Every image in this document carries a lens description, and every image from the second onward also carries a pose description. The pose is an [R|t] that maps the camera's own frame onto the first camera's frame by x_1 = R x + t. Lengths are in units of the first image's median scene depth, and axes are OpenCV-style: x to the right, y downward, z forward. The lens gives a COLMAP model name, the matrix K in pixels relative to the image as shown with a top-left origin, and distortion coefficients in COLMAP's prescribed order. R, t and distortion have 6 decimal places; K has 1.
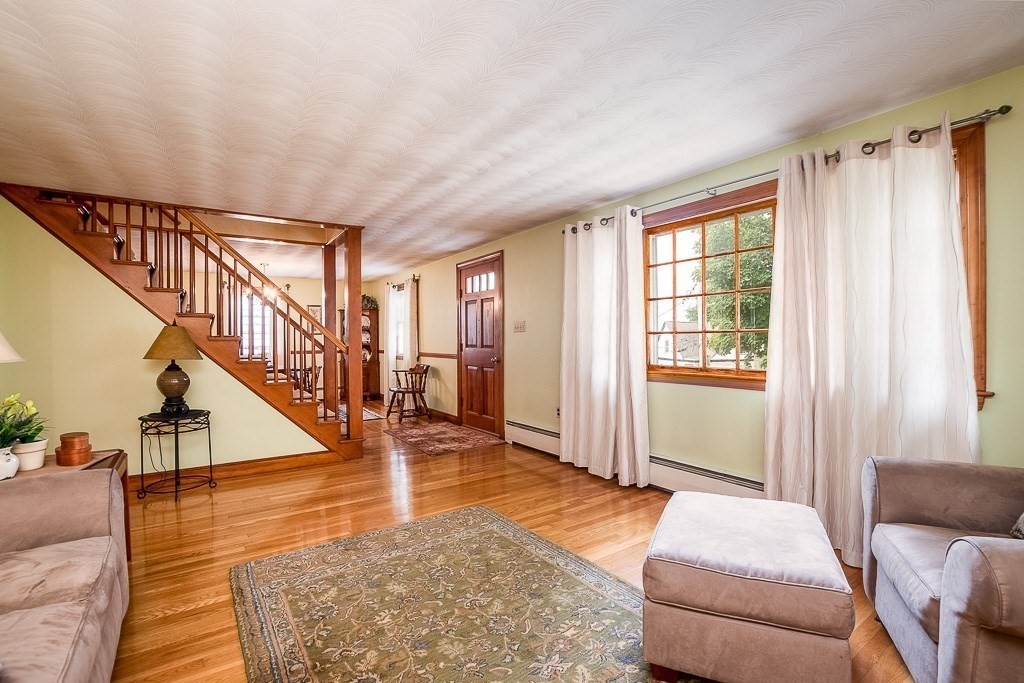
lens RADIAL K [[456.0, 0, 515.1], [0, 456.0, 342.8], [0, 0, 1]] dist [-0.047642, 0.009288]
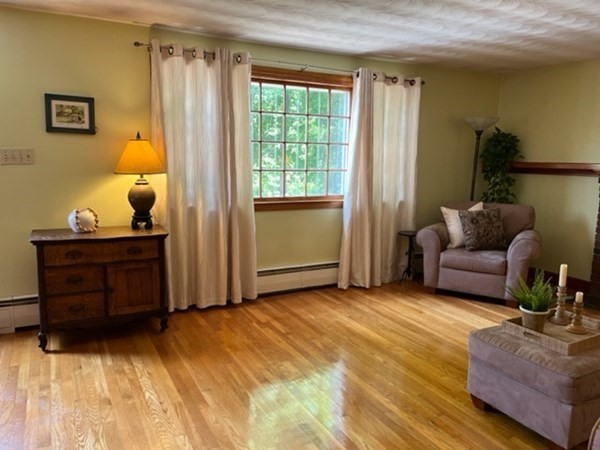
lens RADIAL K [[467.0, 0, 300.0], [0, 467.0, 225.0], [0, 0, 1]] dist [-0.003251, -0.000979]
pose [[0.133821, -0.169859, 0.976340, -0.972371], [-0.040628, 0.983433, 0.176661, -0.112907], [-0.990172, -0.063307, 0.124703, 0.774186]]
